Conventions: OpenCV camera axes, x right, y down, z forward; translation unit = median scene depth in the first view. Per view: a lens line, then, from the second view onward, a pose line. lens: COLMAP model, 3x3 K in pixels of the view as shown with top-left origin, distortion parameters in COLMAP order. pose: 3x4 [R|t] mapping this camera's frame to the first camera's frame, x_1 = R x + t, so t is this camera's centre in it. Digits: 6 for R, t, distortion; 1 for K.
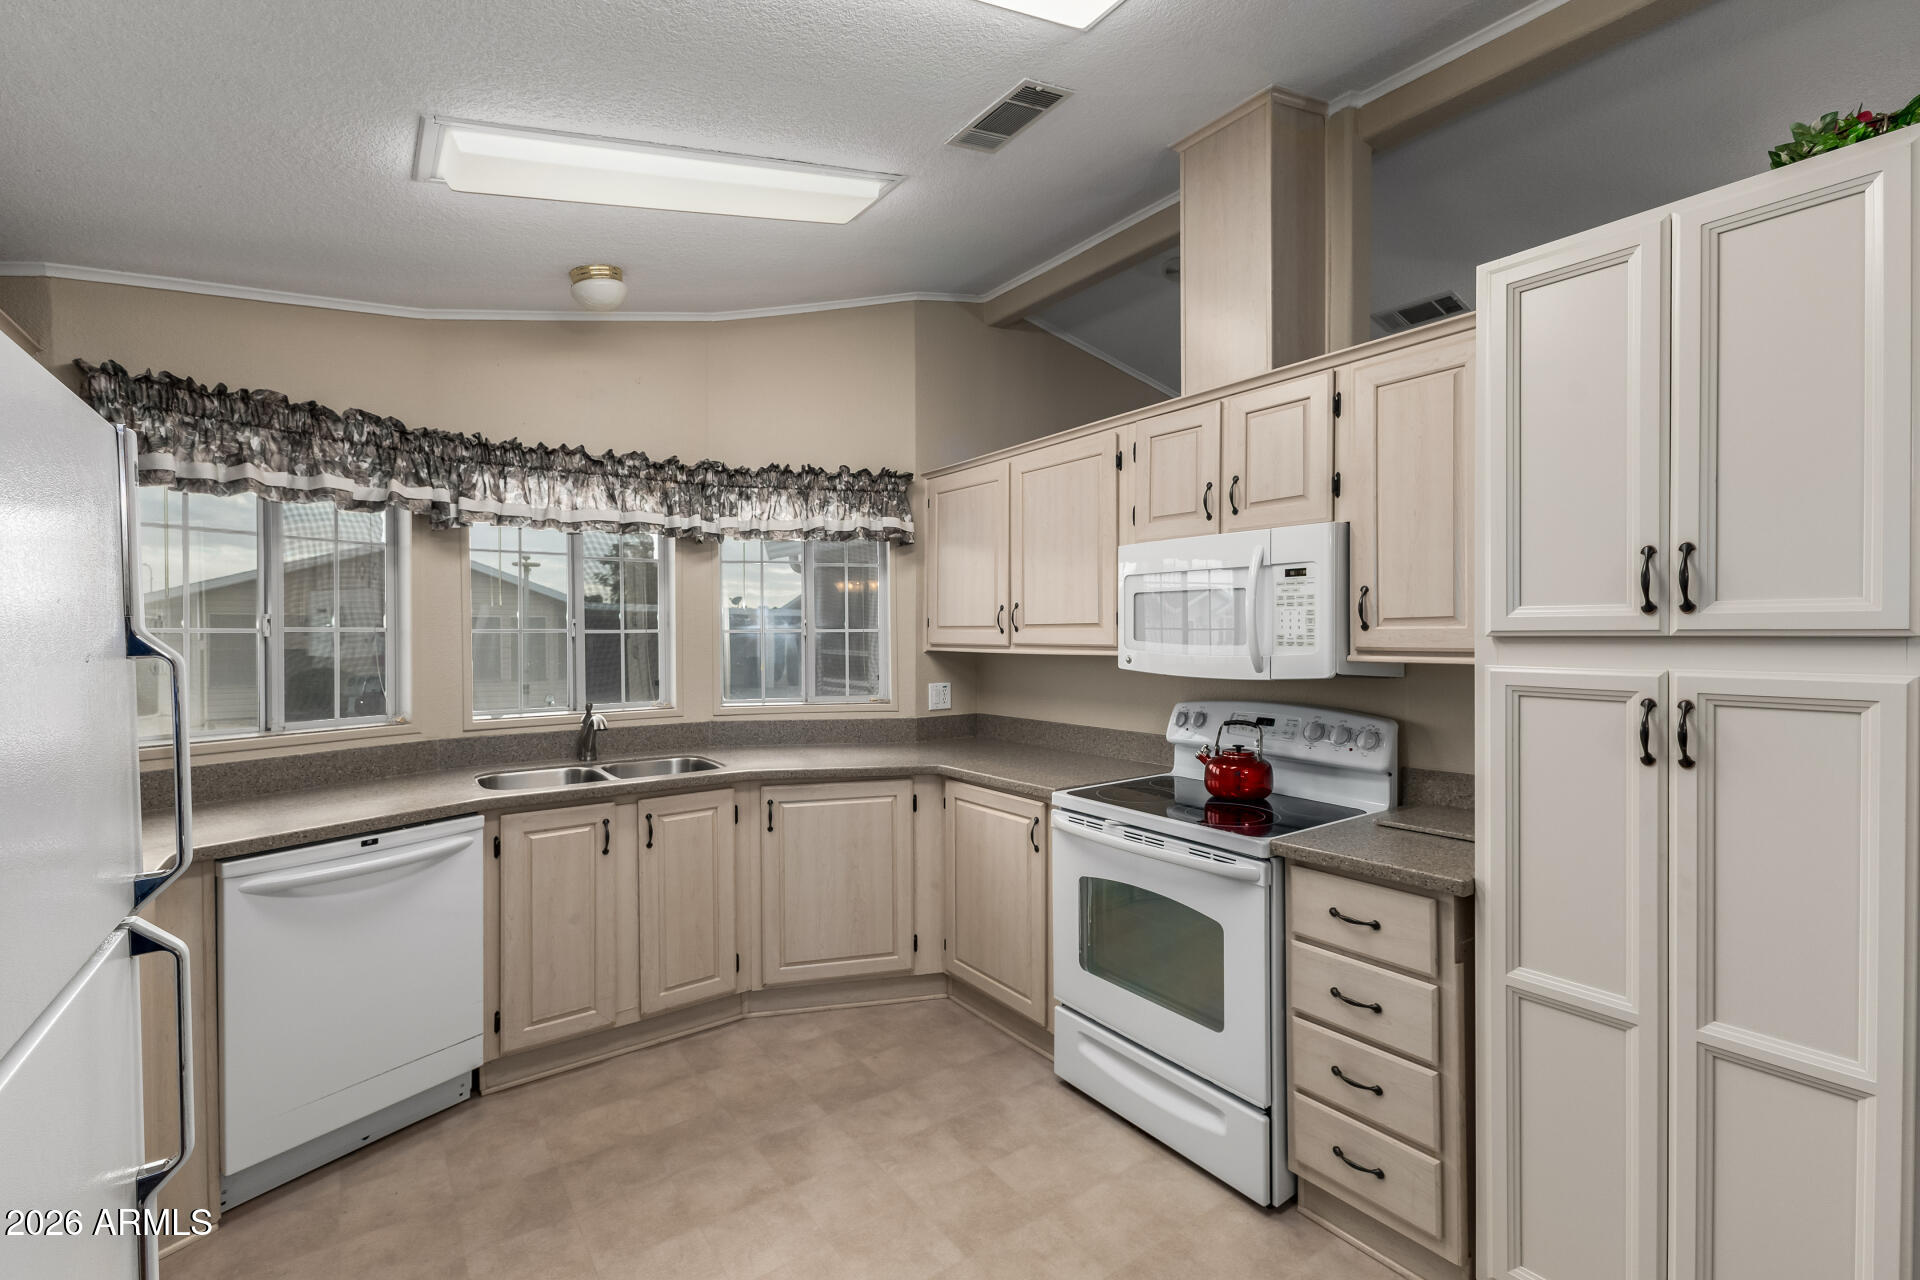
lens RADIAL K [[832.8, 0, 956.0], [0, 832.8, 637.7], [0, 0, 1]] dist [0.002388, 0.000469]
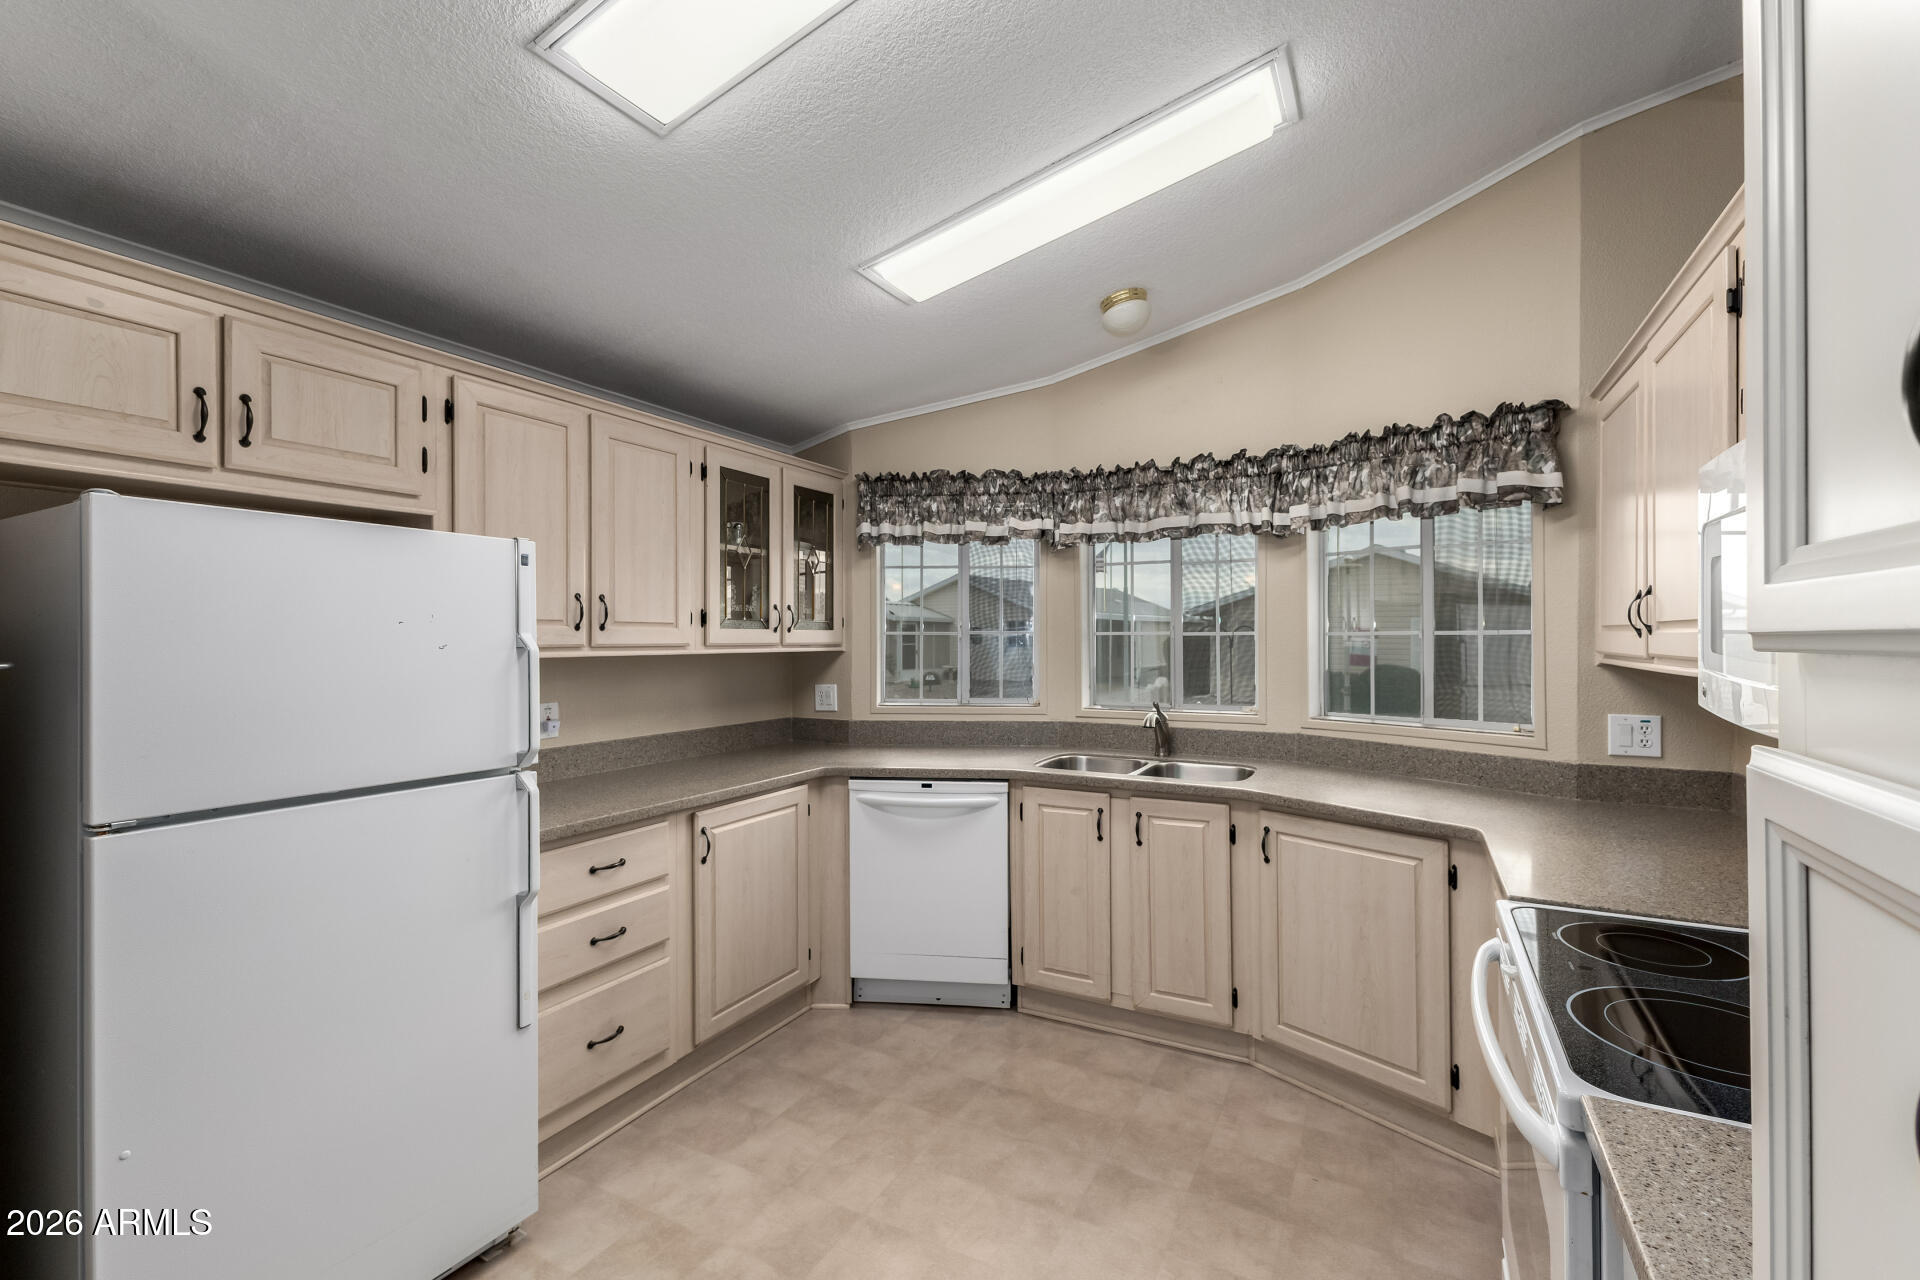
lens RADIAL K [[831.4, 0, 960.0], [0, 831.4, 640.0], [0, 0, 1]] dist [0.000195, 0.000266]
pose [[0.430324, 0.006448, -0.902652, 0.433354], [-0.006861, 0.999969, 0.003873, -0.002219], [0.902649, 0.004527, 0.430355, 0.342242]]
